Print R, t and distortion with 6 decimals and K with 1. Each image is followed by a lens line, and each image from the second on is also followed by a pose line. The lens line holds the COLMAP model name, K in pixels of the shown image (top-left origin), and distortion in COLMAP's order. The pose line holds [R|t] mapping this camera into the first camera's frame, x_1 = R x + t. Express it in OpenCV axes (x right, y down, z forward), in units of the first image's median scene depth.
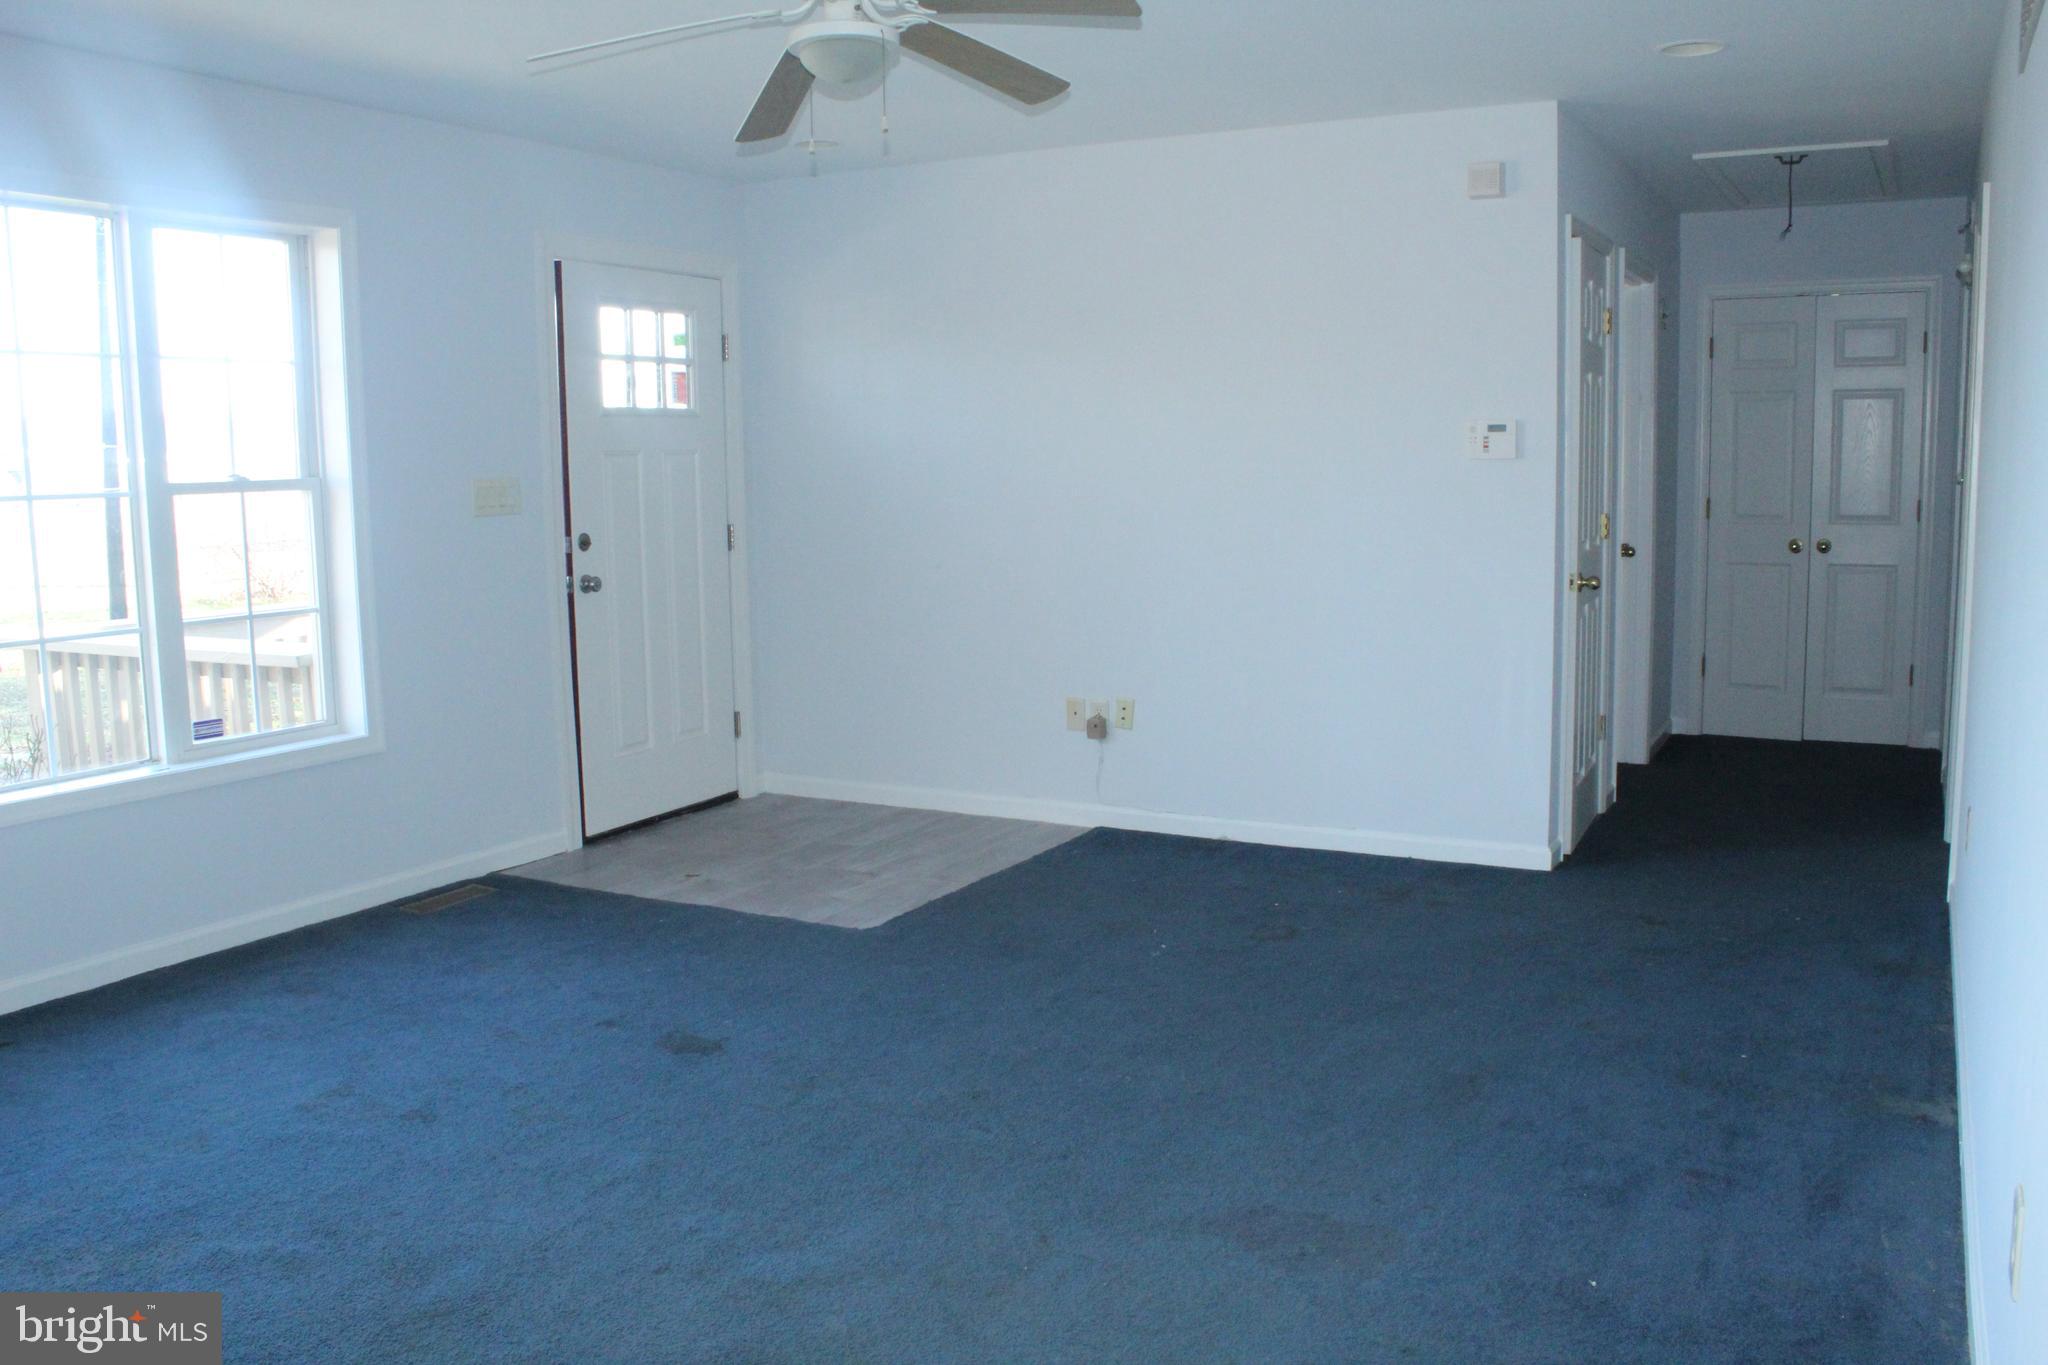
lens RADIAL K [[1678.8, 0, 1020.8], [0, 1678.8, 678.1], [0, 0, 1]] dist [-0.166530, 0.143603]
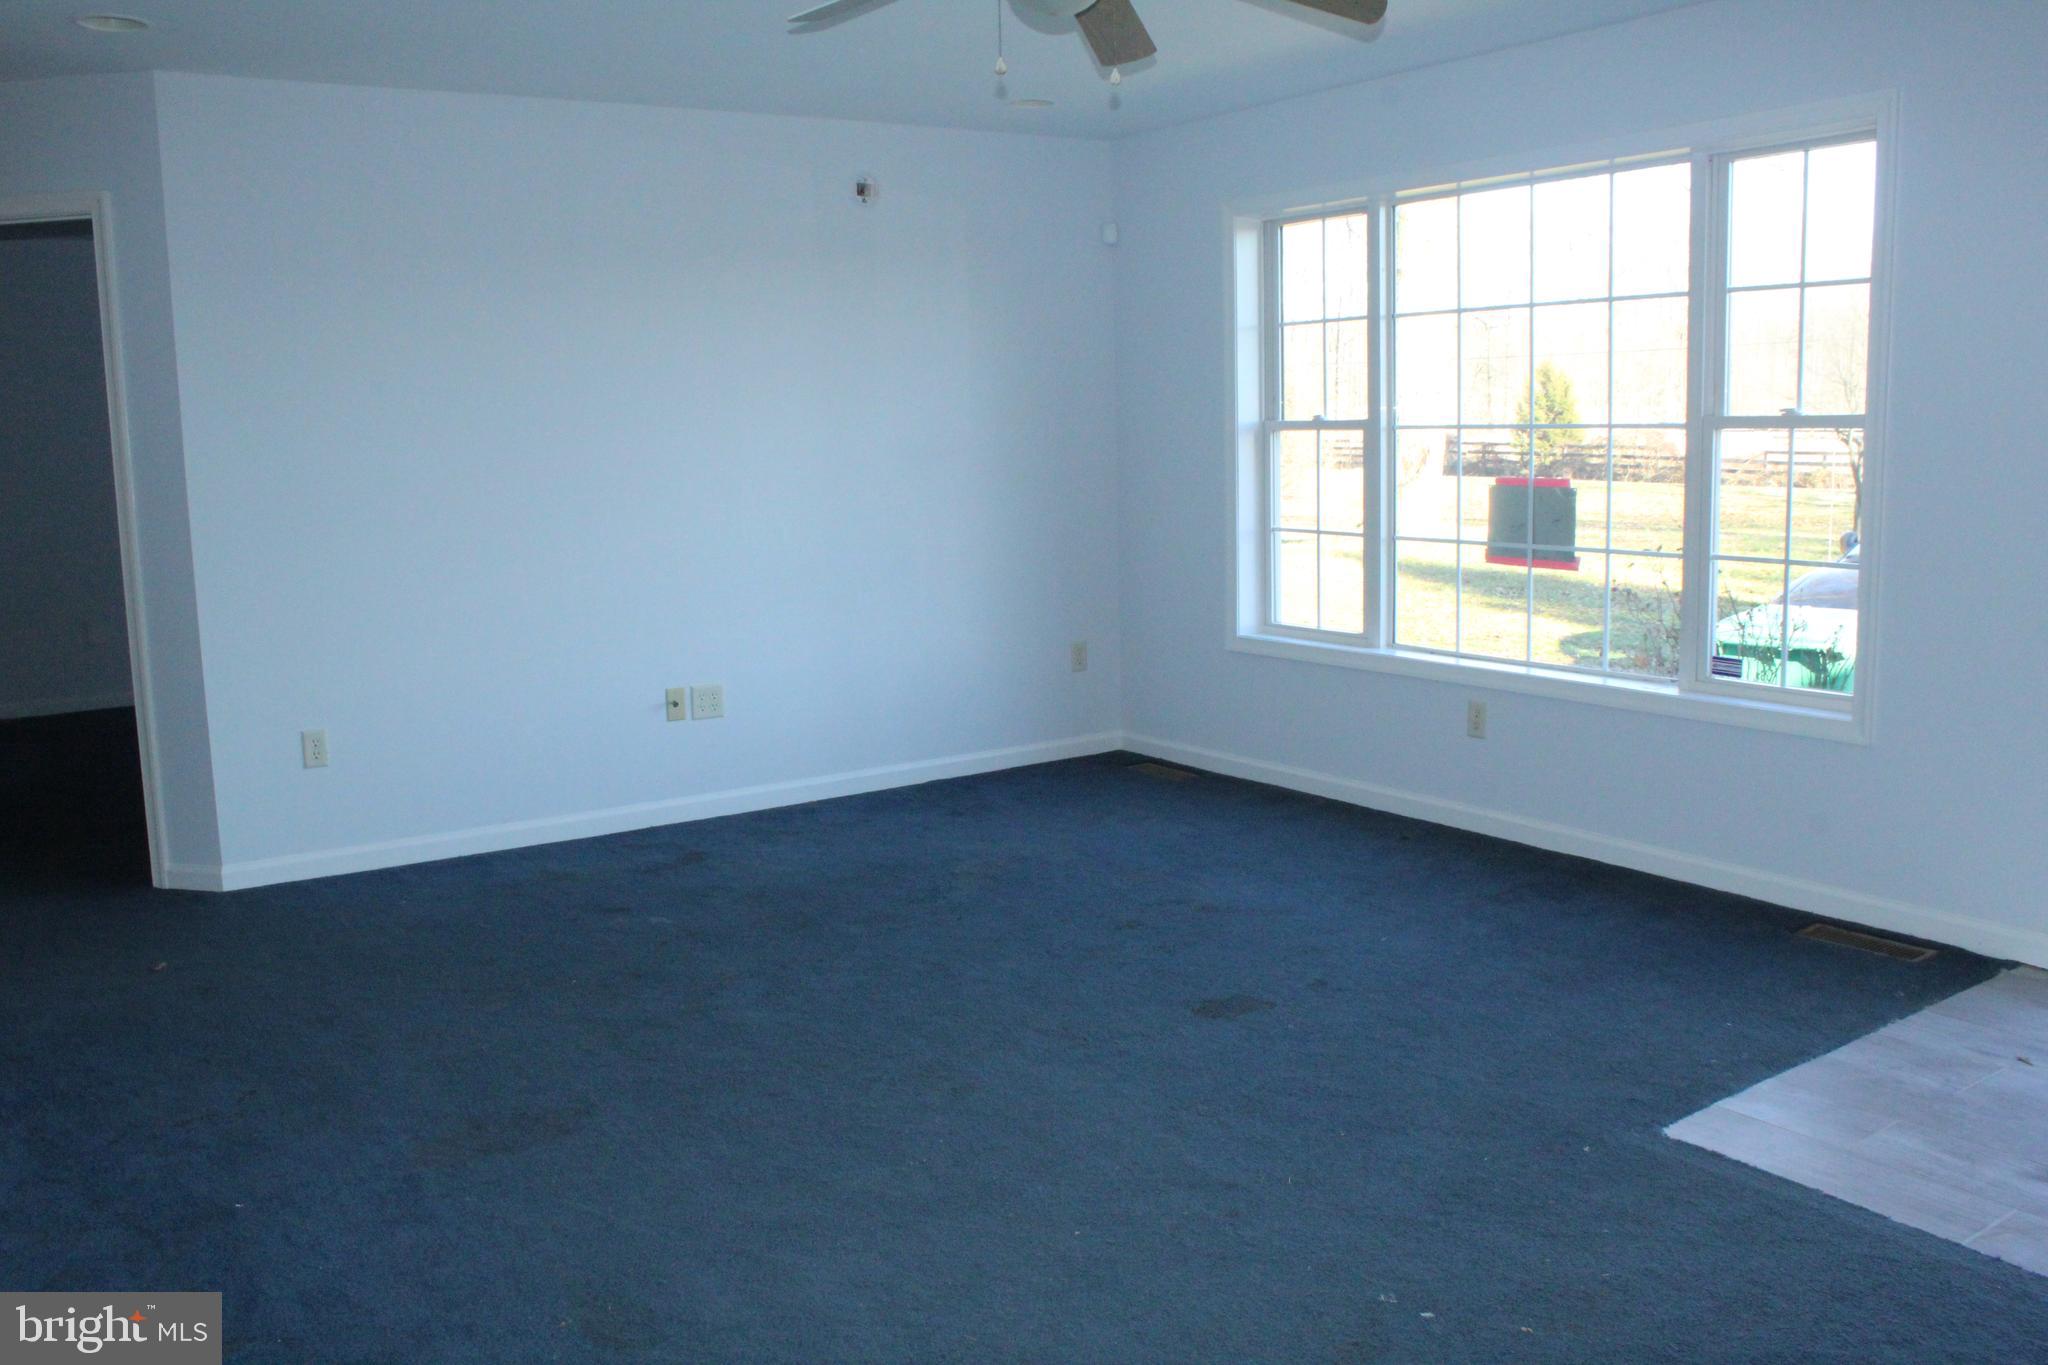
lens RADIAL K [[1678.8, 0, 1022.3], [0, 1678.8, 685.1], [0, 0, 1]] dist [-0.166530, 0.143603]
pose [[-0.454340, 0.165037, -0.875407, 0.572532], [-0.083376, 0.970498, 0.226236, -0.148491], [0.886918, 0.175776, -0.427176, 1.056516]]
